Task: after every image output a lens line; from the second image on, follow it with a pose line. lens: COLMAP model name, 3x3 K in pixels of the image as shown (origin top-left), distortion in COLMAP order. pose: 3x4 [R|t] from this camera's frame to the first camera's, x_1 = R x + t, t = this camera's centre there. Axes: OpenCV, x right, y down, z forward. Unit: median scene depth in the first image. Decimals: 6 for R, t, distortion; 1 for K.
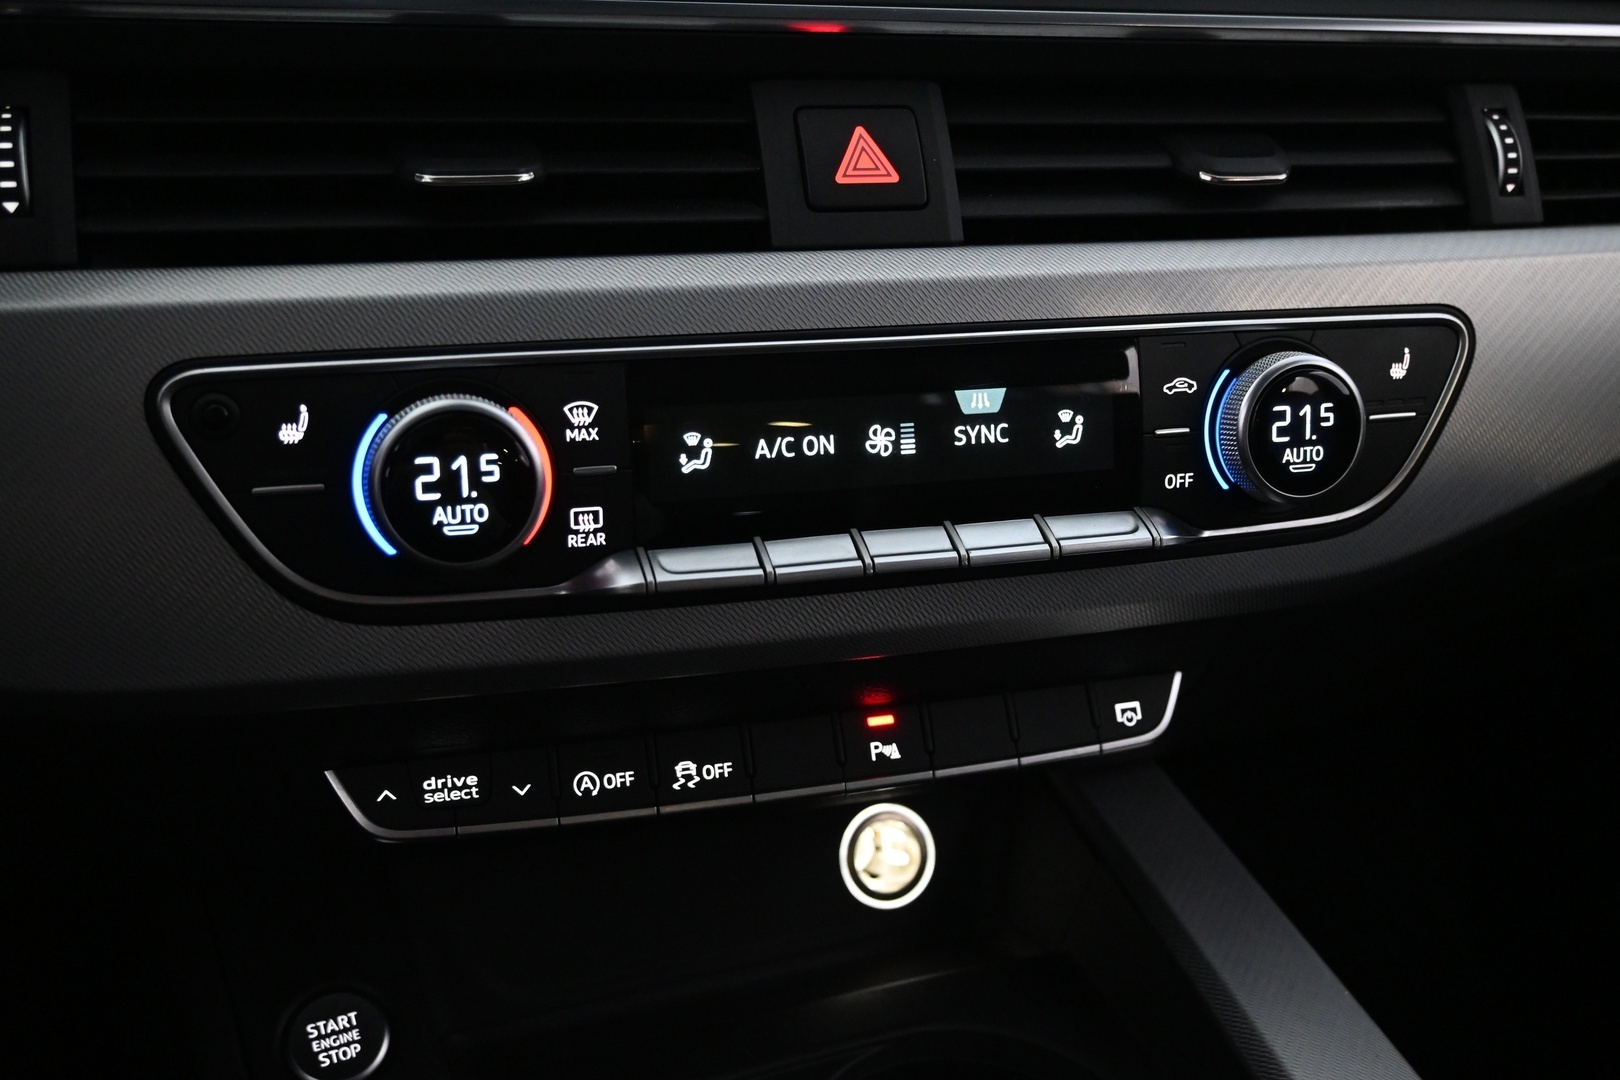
lens RADIAL K [[1628.4, 0, 805.1], [0, 1628.4, 533.5], [0, 0, 1]] dist [0.005202, 0.000000]
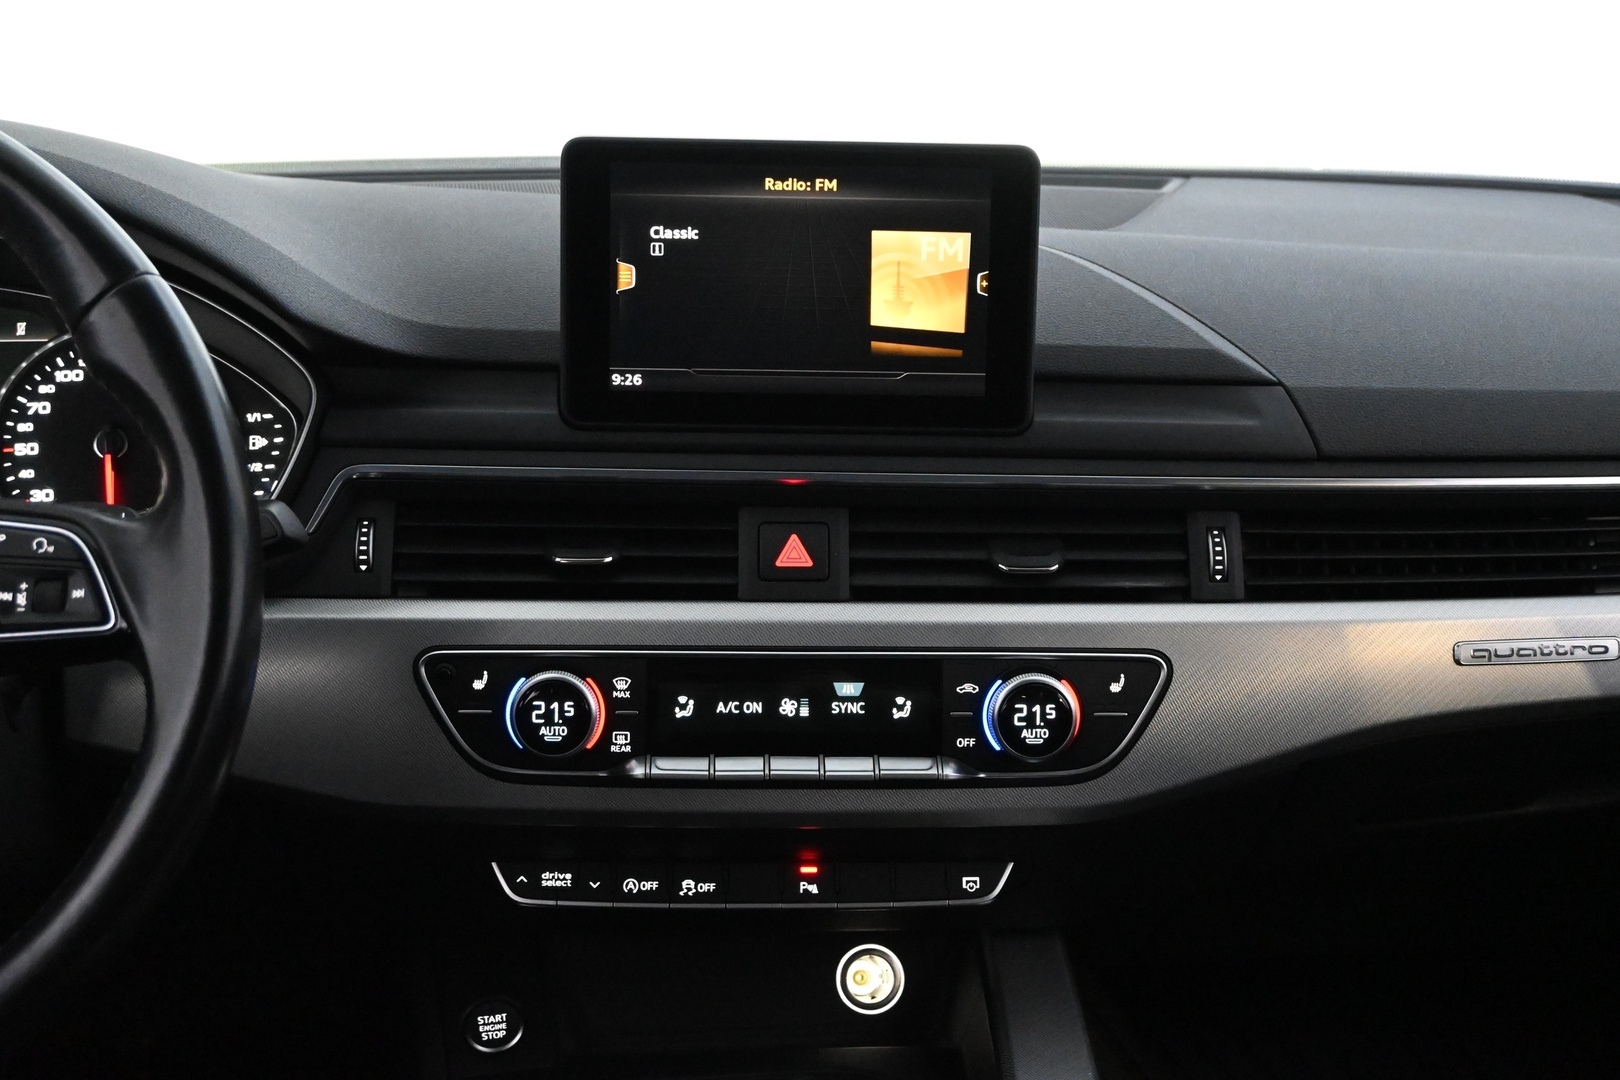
lens RADIAL K [[2429.8, 0, 821.7], [0, 2429.8, 537.8], [0, 0, 1]] dist [0.009574, 0.000000]
pose [[0.963676, 0.061318, -0.259940, 0.749726], [-0.081437, 0.994401, -0.067337, -0.063393], [0.254356, 0.086060, 0.963274, -1.568755]]
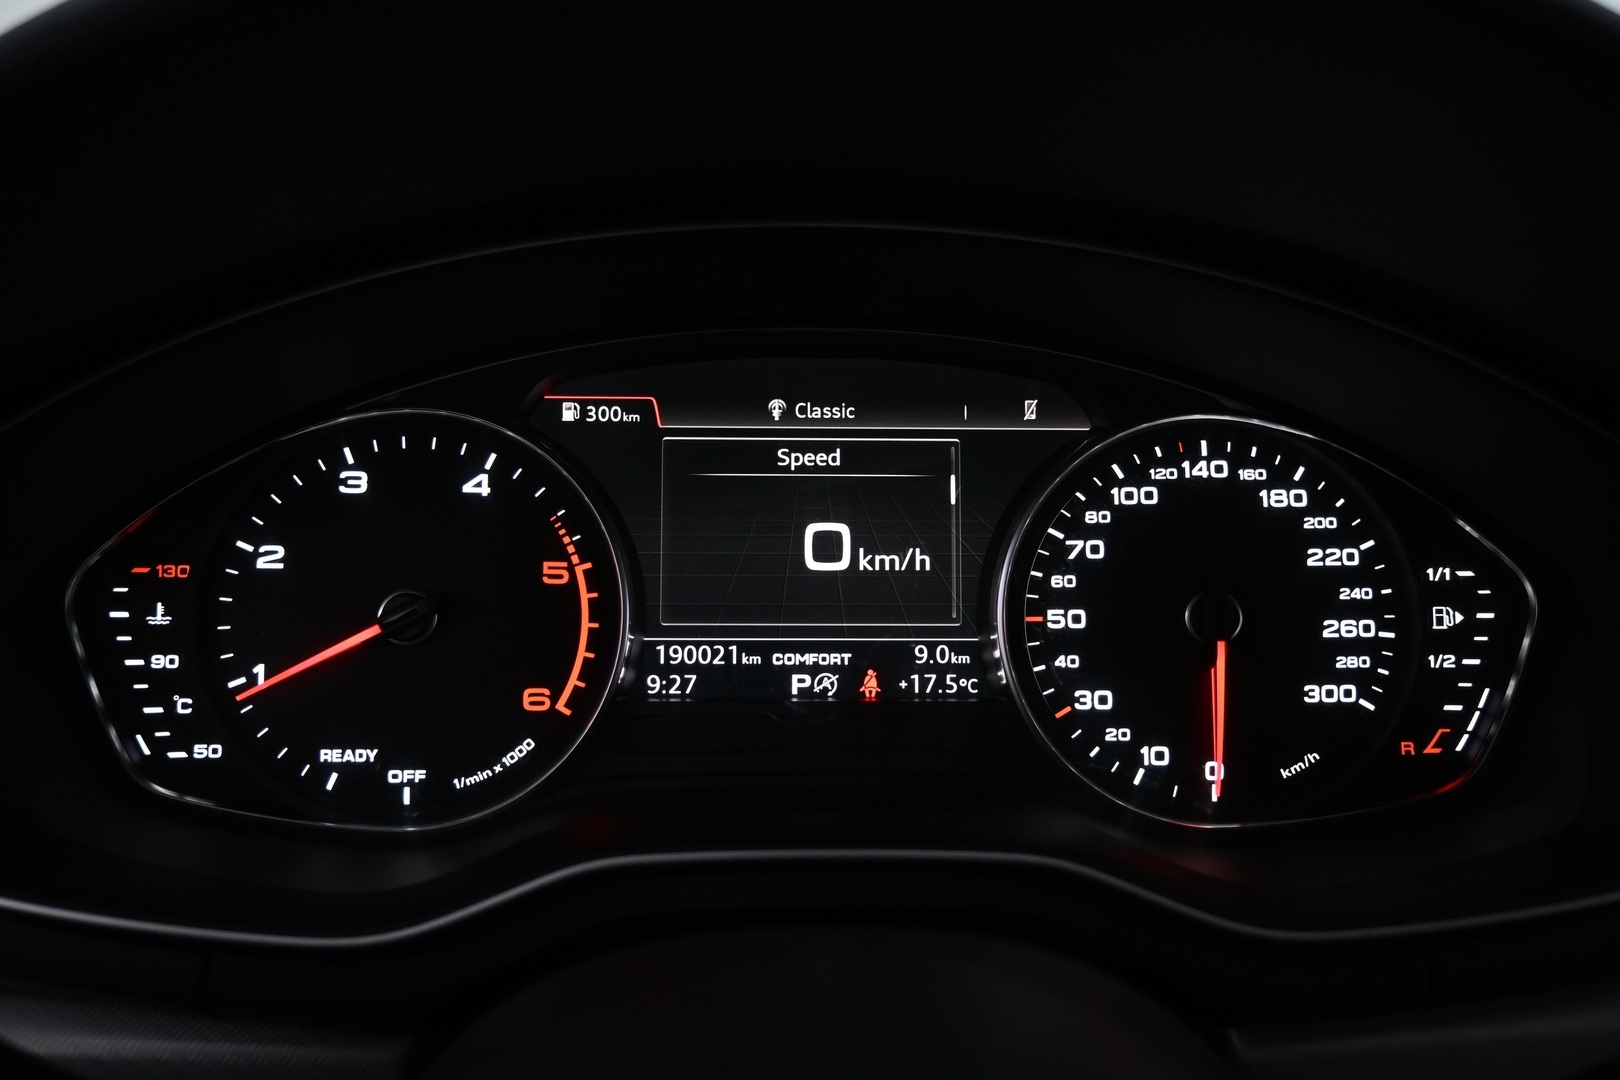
lens RADIAL K [[1241.5, 0, 799.2], [0, 1241.5, 532.2], [0, 0, 1]] dist [-0.018694, 0.001999]
pose [[0.922853, 0.117954, -0.366645, -0.705915], [-0.120297, 0.992600, 0.016541, -0.325369], [0.365883, 0.028842, 0.930214, -0.000079]]
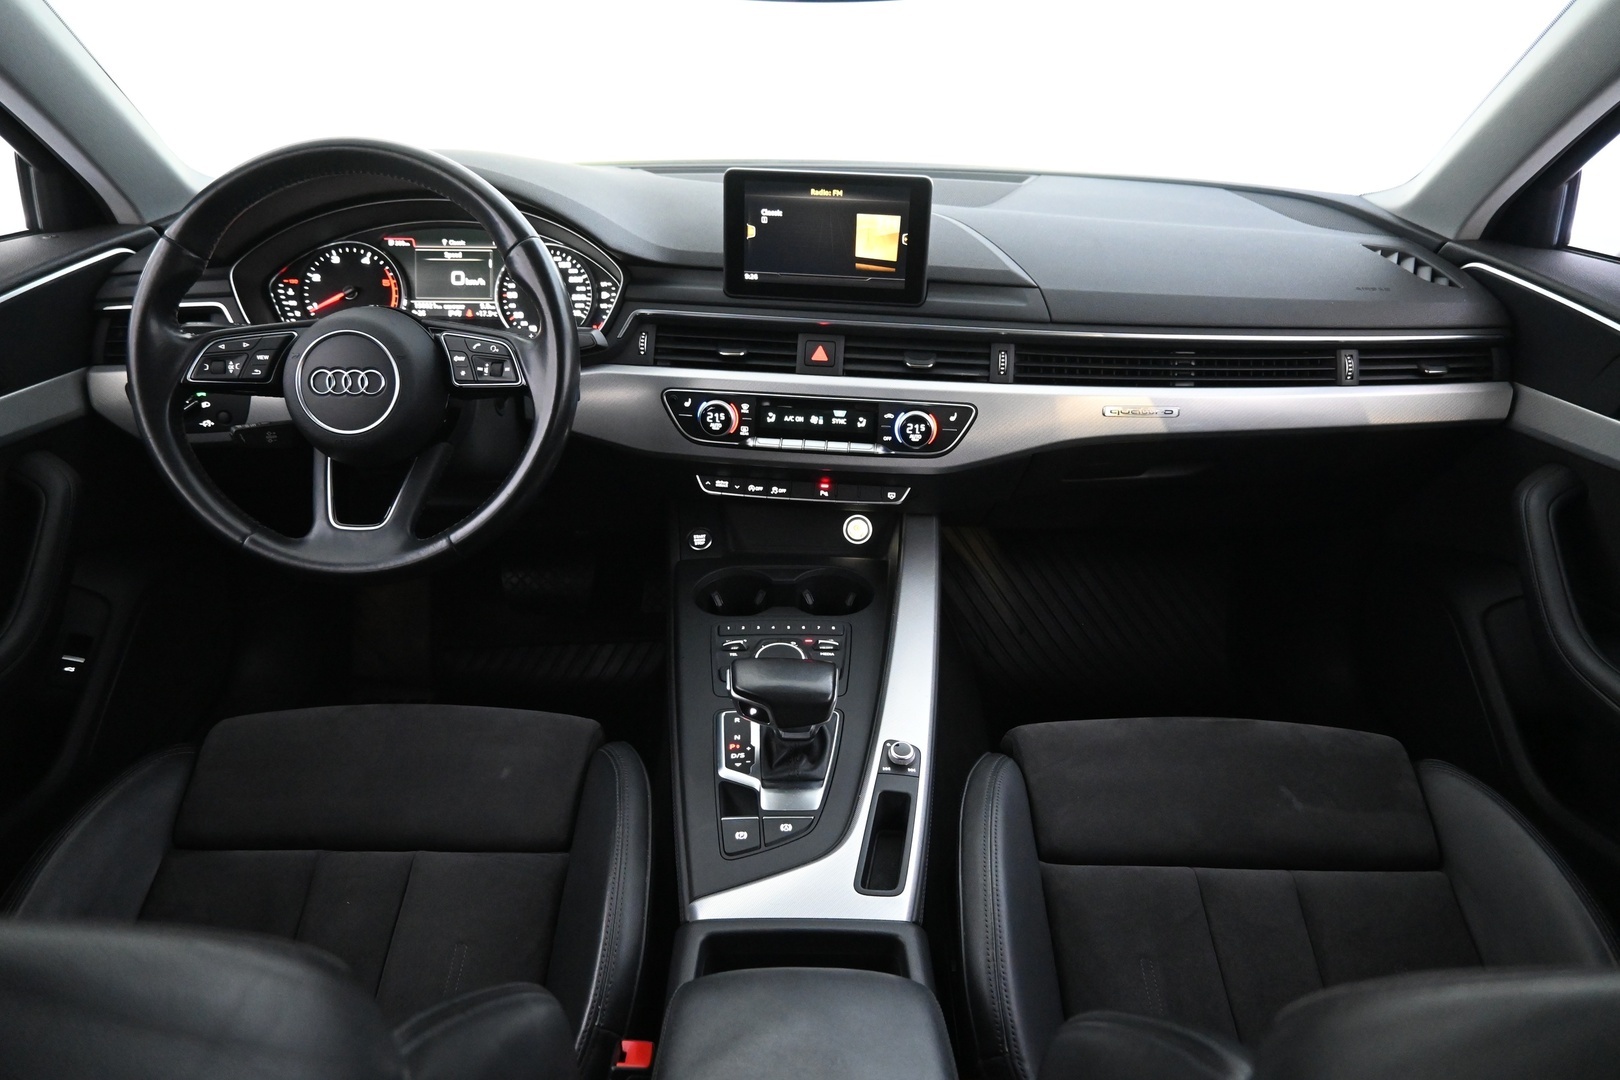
lens RADIAL K [[1096.6, 0, 812.8], [0, 1096.6, 542.0], [0, 0, 1]] dist [-0.009804, -0.000318]
pose [[0.916485, 0.179398, -0.357592, 1.109245], [-0.126097, 0.977798, 0.167367, -0.219947], [0.379677, -0.108298, 0.918758, -1.670707]]
